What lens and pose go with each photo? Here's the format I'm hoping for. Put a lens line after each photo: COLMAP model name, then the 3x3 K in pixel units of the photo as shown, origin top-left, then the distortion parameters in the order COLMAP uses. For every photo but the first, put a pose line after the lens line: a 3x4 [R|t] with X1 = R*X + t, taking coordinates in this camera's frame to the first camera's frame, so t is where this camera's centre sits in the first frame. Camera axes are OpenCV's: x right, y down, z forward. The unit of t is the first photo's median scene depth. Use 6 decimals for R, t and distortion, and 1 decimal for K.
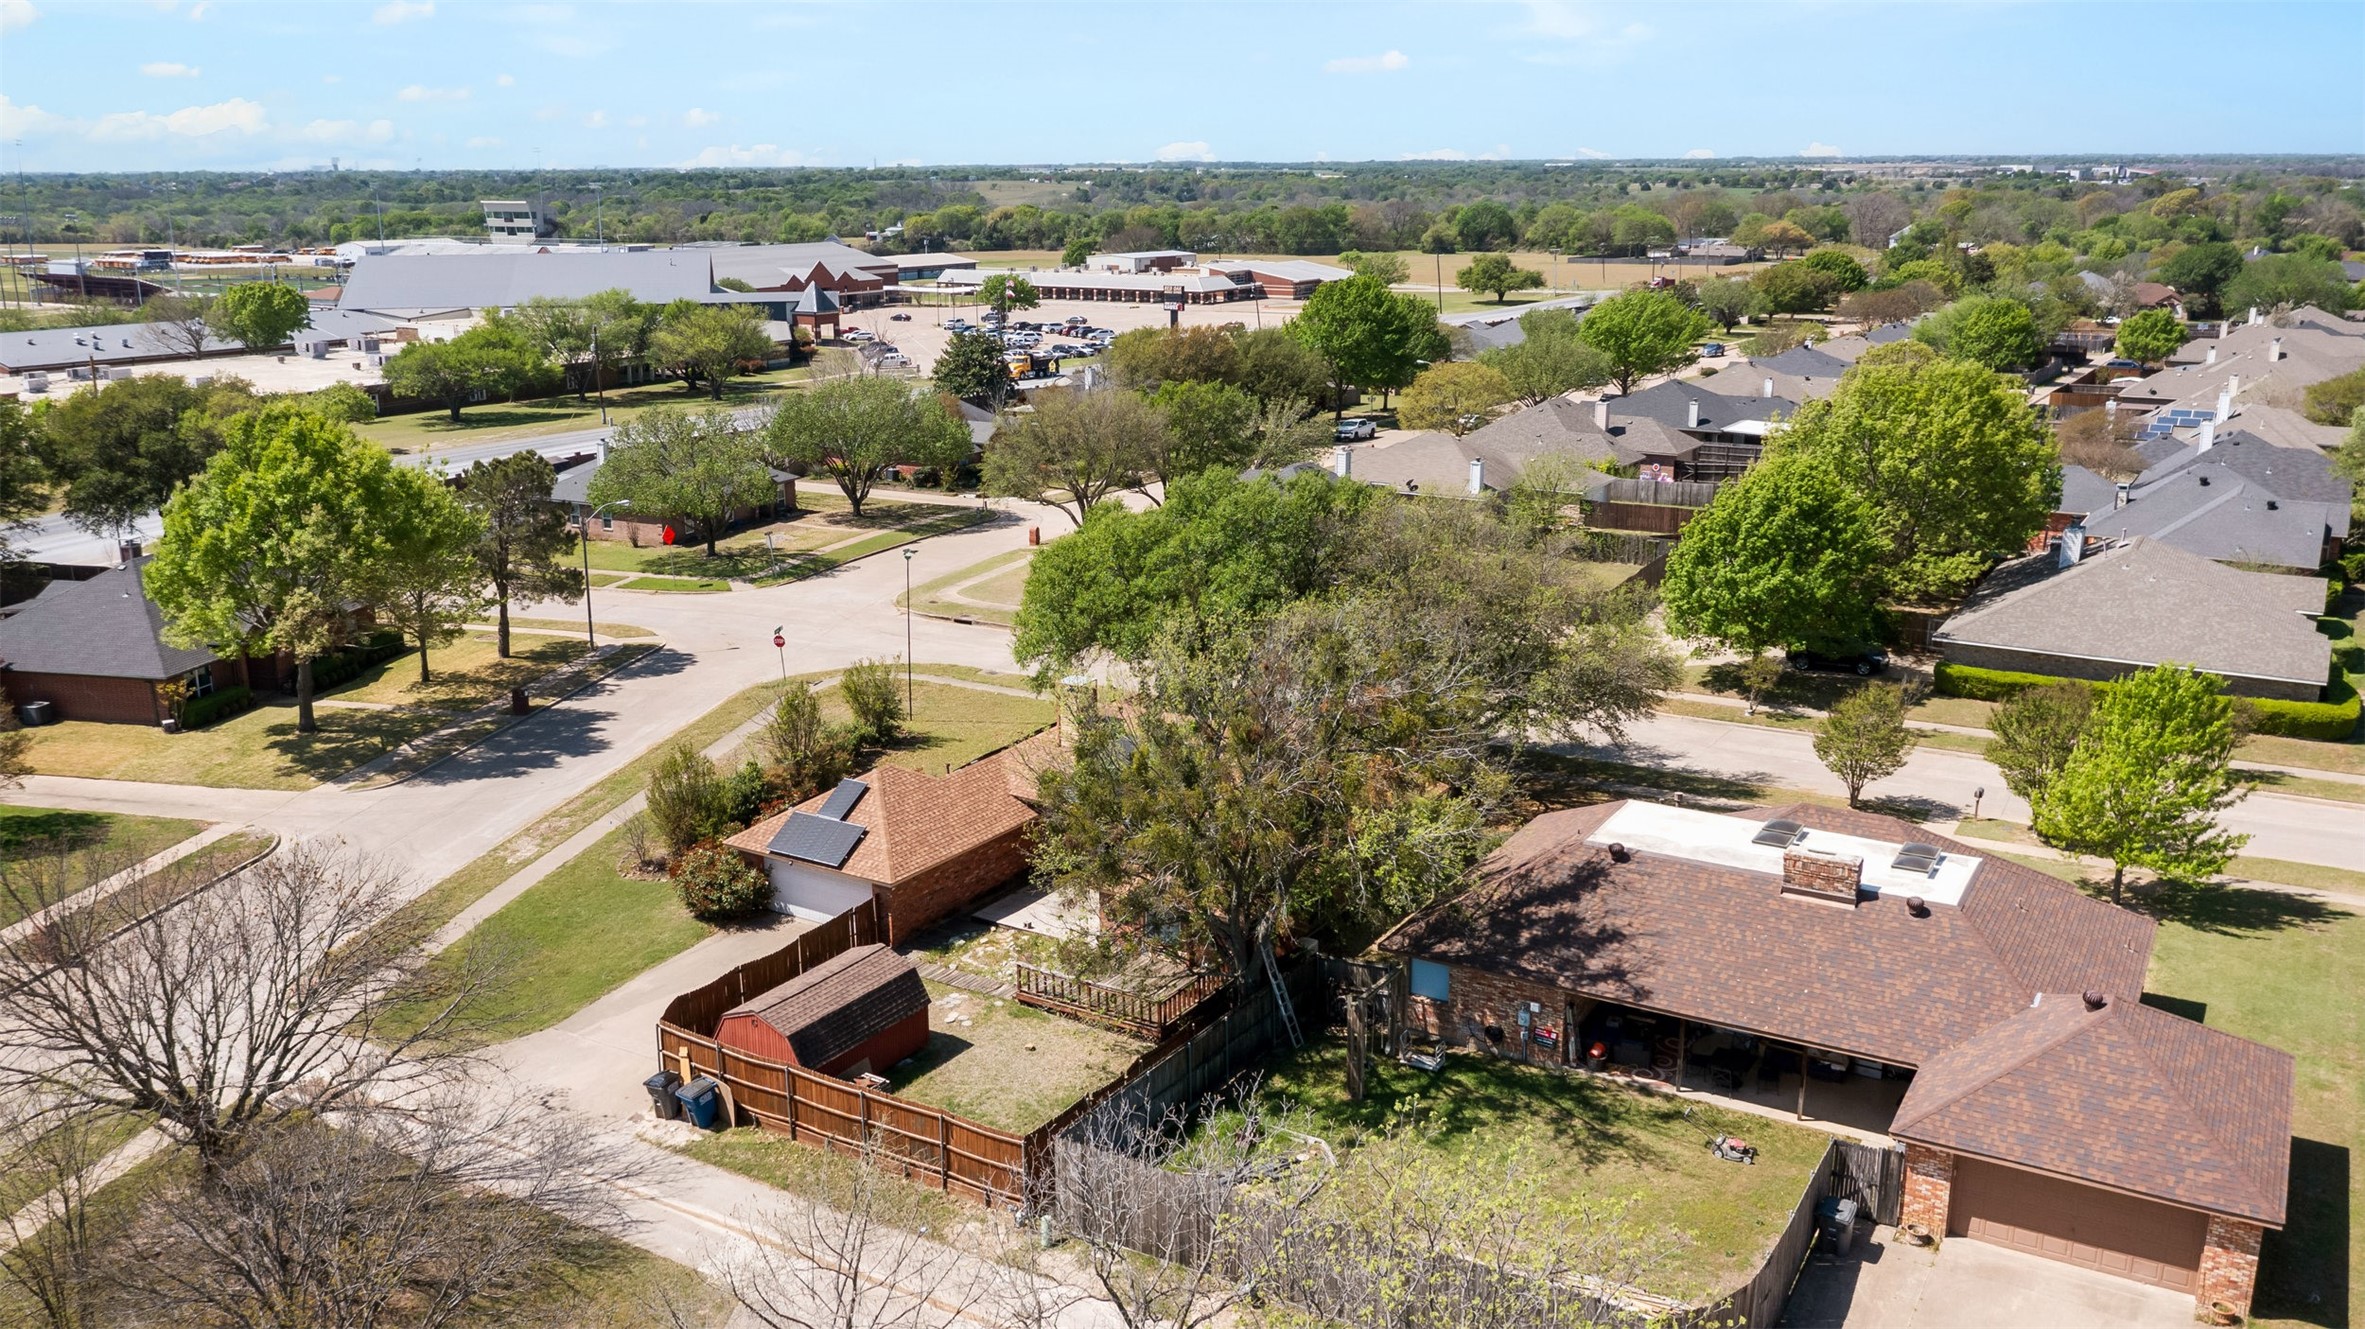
lens RADIAL K [[1902.5, 0, 1182.5], [0, 1902.5, 664.5], [0, 0, 1]] dist [-0.050904, -0.000192]
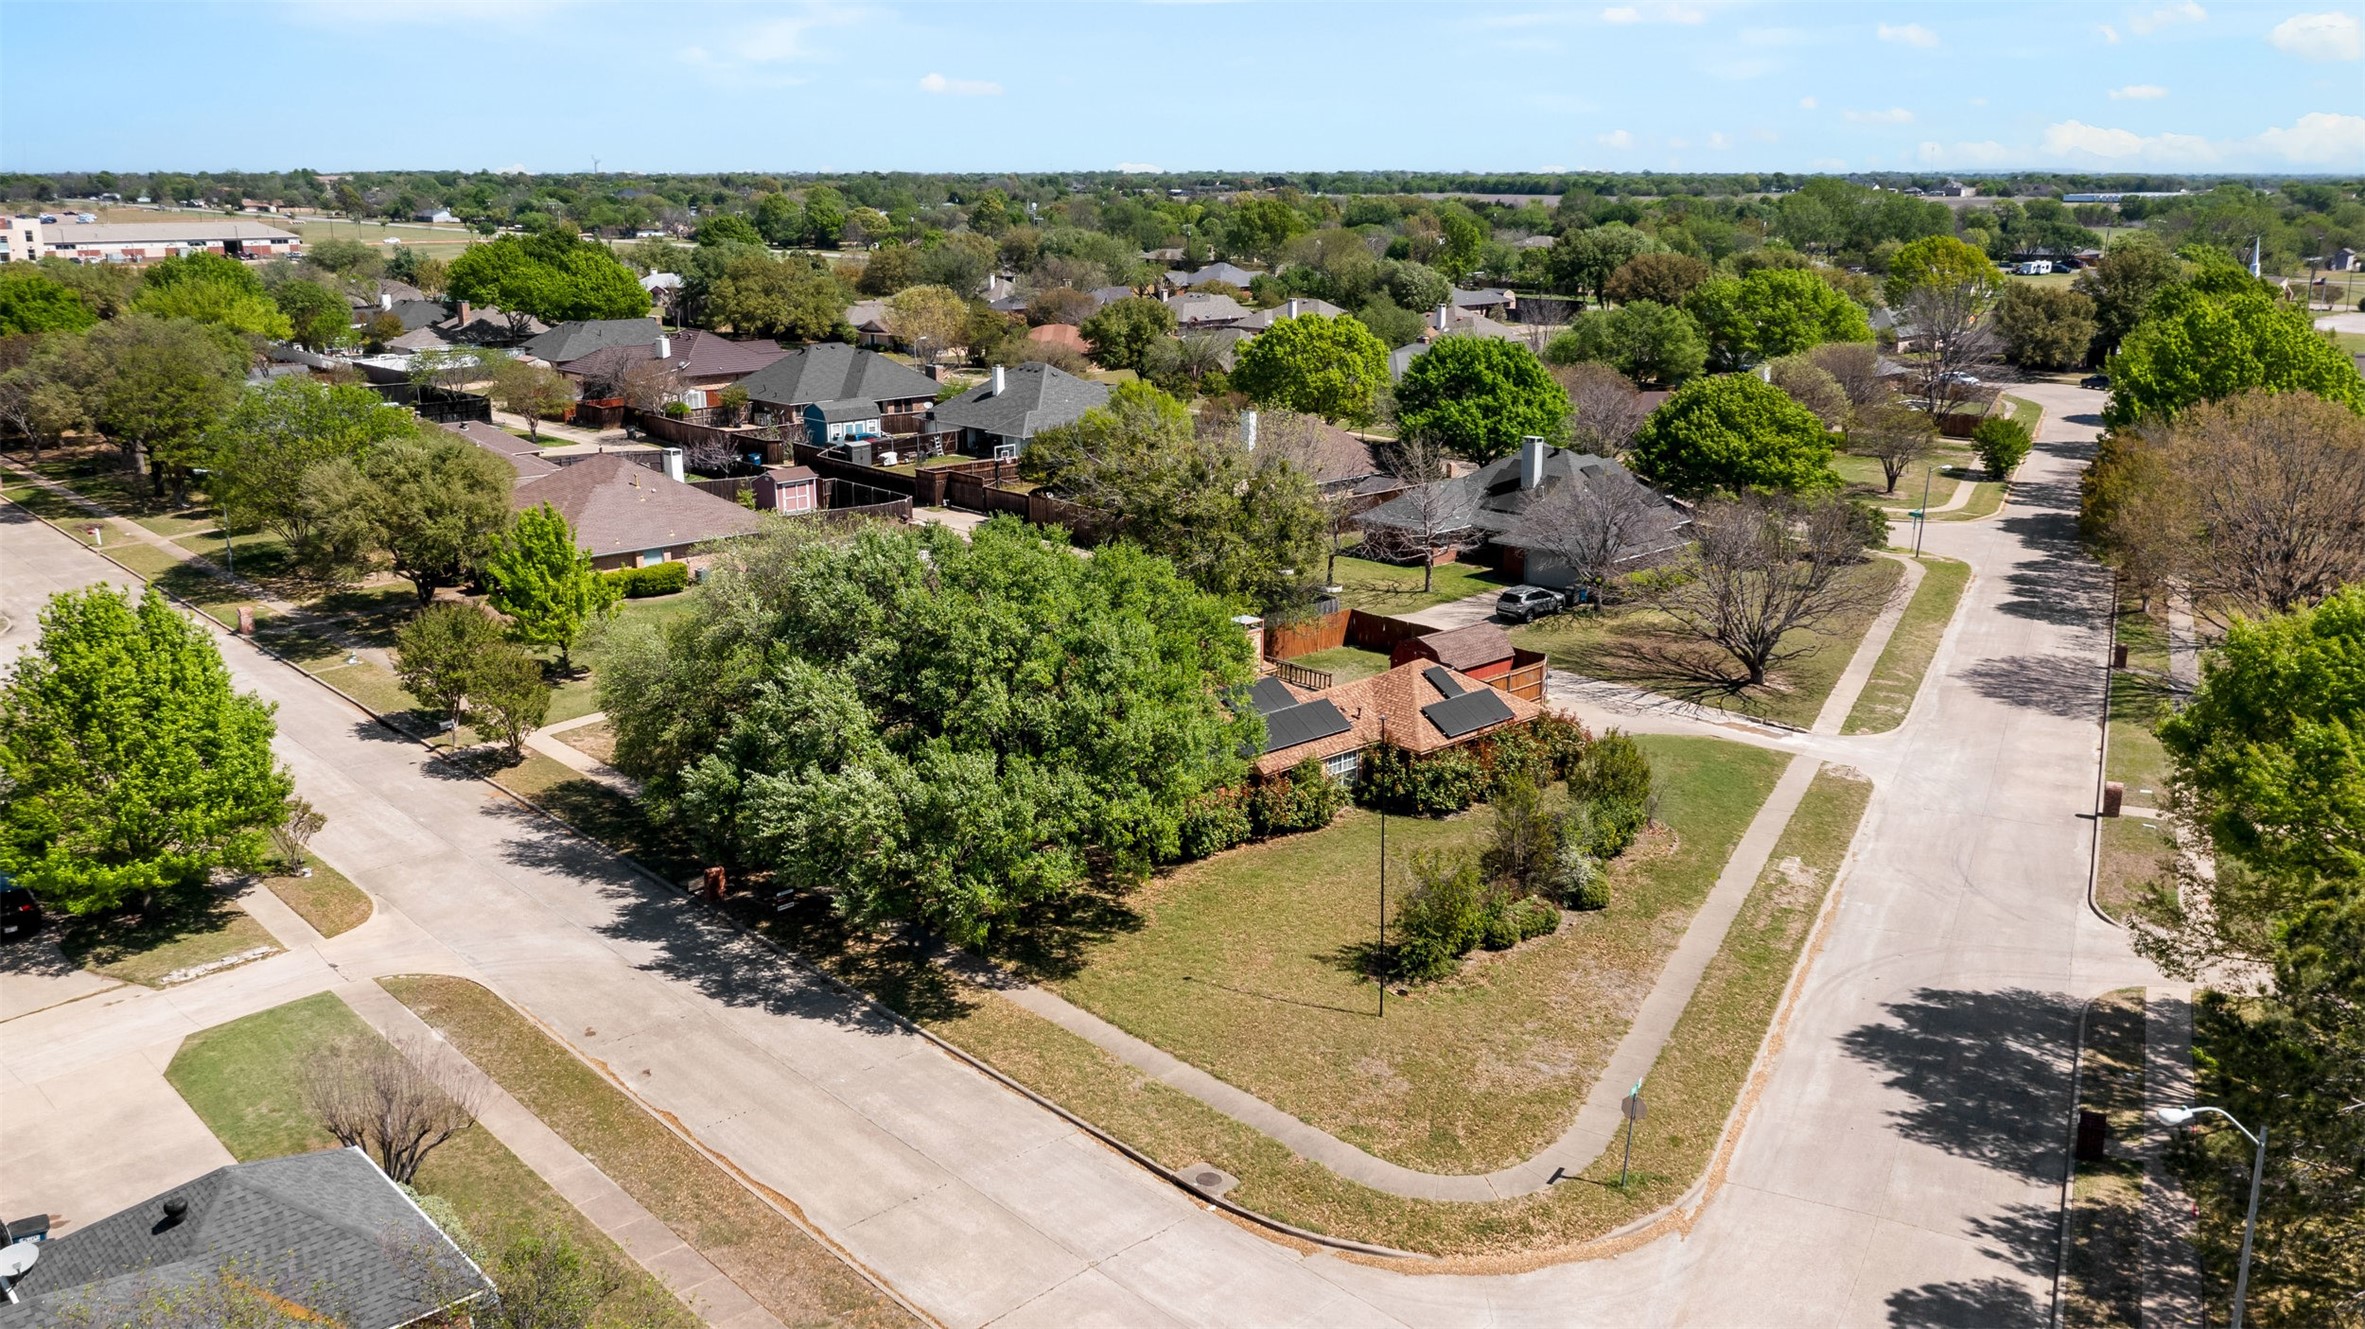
lens RADIAL K [[1852.4, 0, 1182.5], [0, 1852.4, 664.5], [0, 0, 1]] dist [0.038127, -0.161626]
pose [[-0.962866, -0.069462, 0.260889, -0.273503], [0.068737, 0.871417, 0.485703, -0.450313], [-0.261081, 0.485600, -0.834284, 1.736910]]
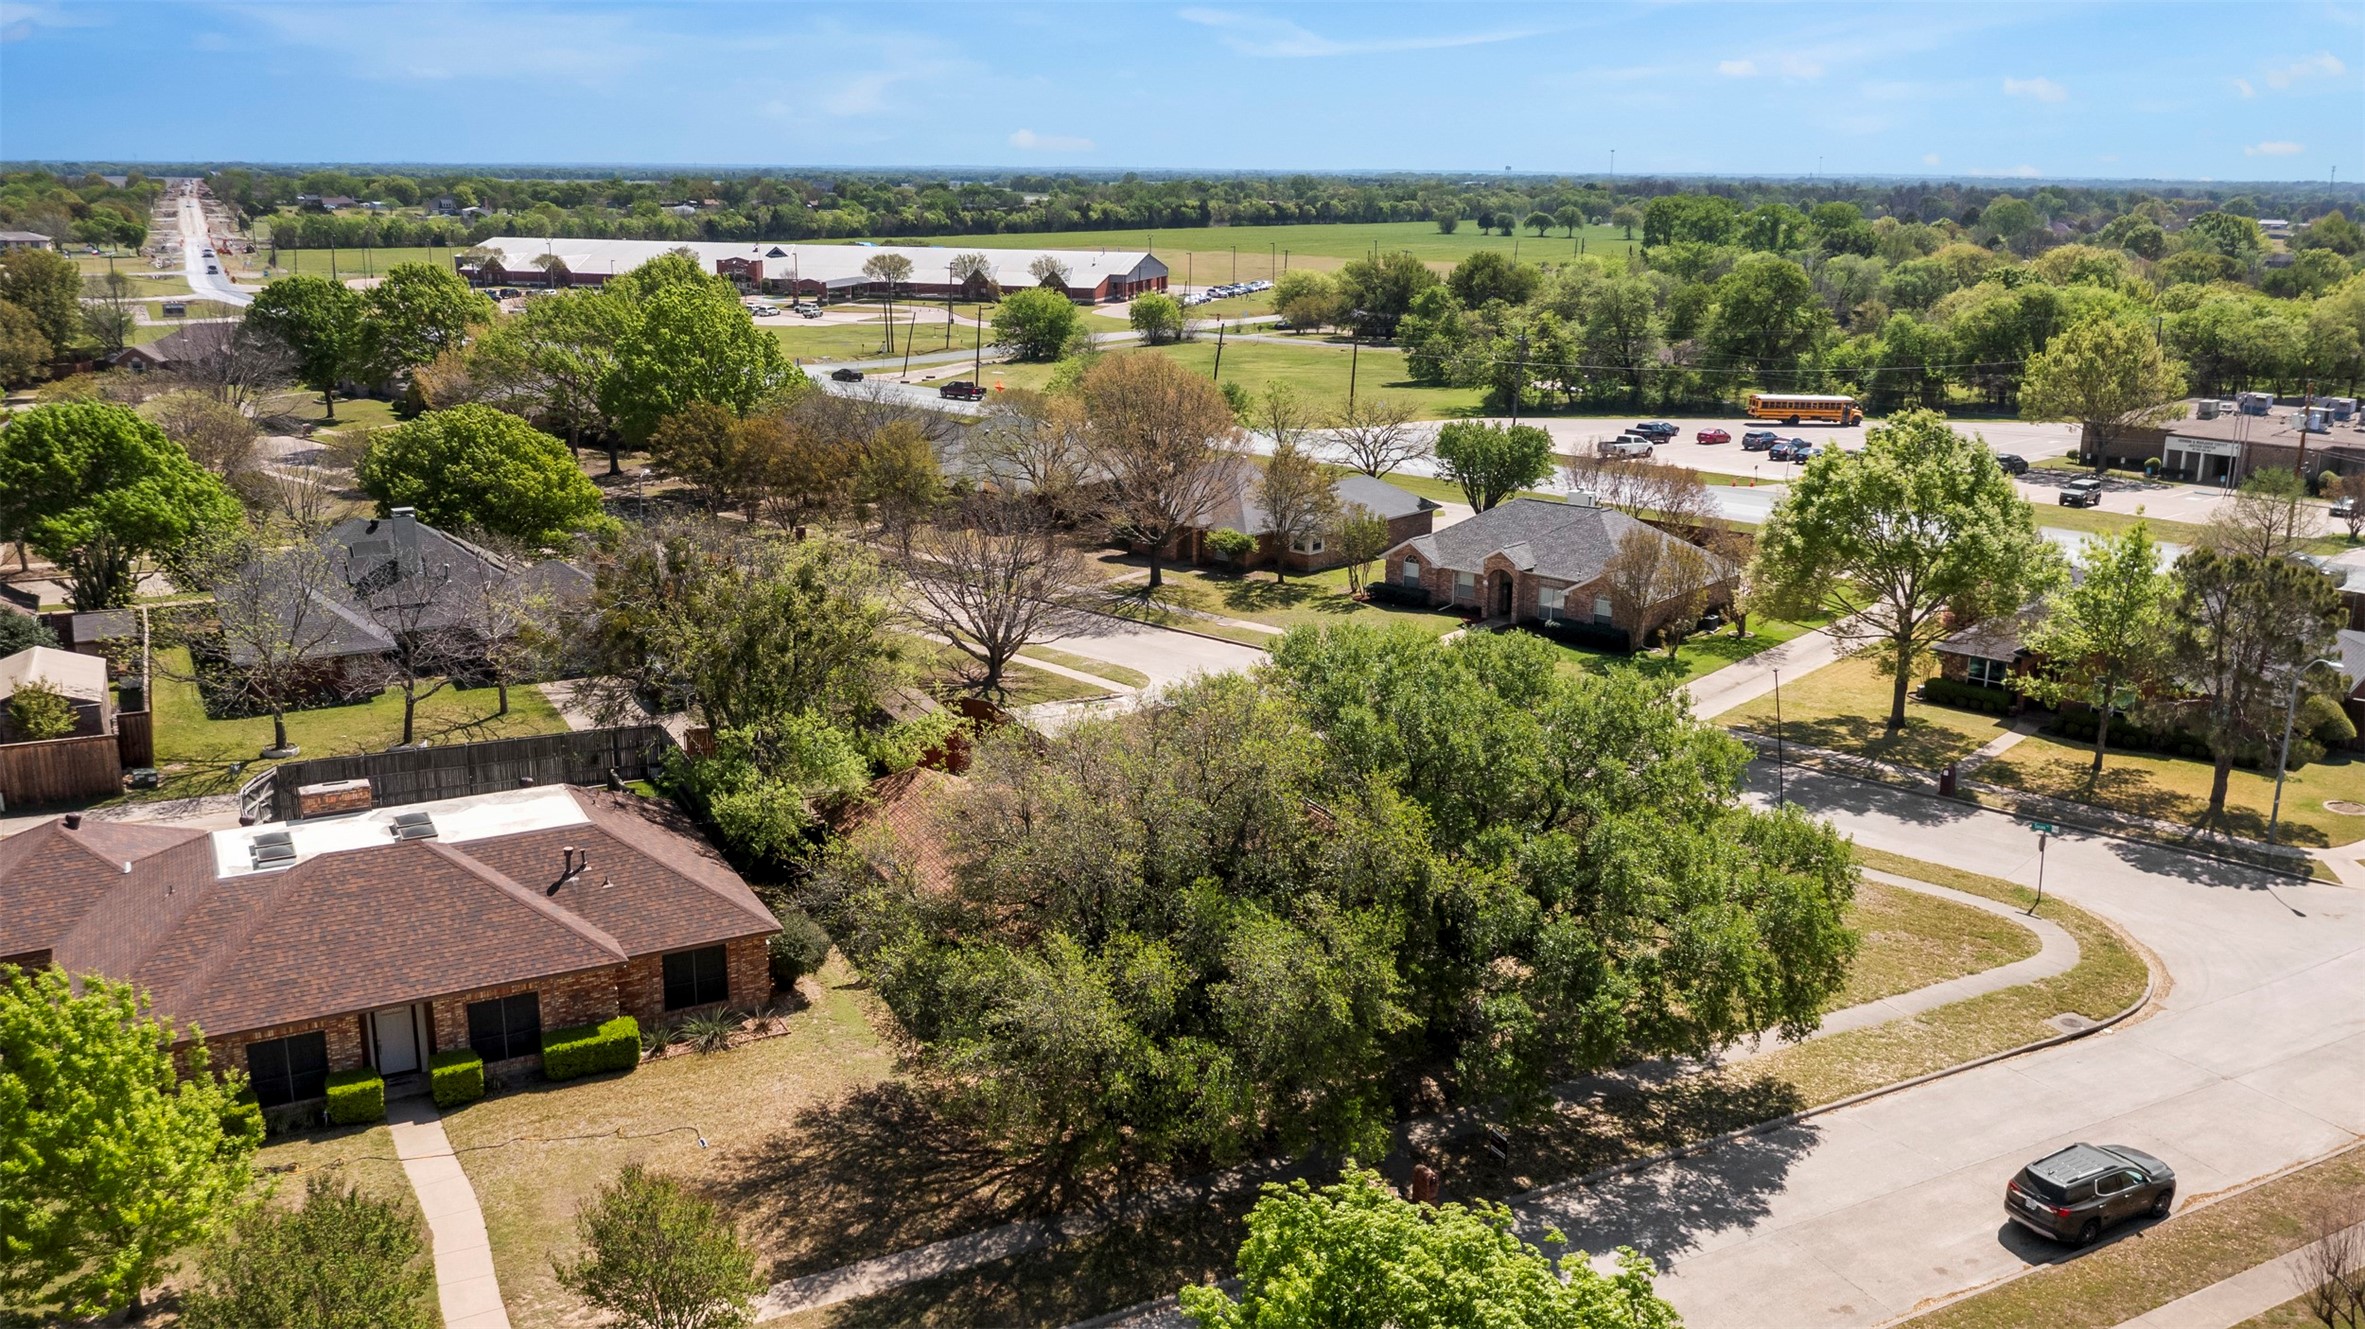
lens RADIAL K [[1852.4, 0, 1182.5], [0, 1852.4, 664.5], [0, 0, 1]] dist [0.038127, -0.161626]
pose [[-0.514650, 0.207433, -0.831930, 0.643864], [-0.221417, 0.905227, 0.362683, -0.315776], [0.828318, 0.370858, -0.419945, 1.256951]]
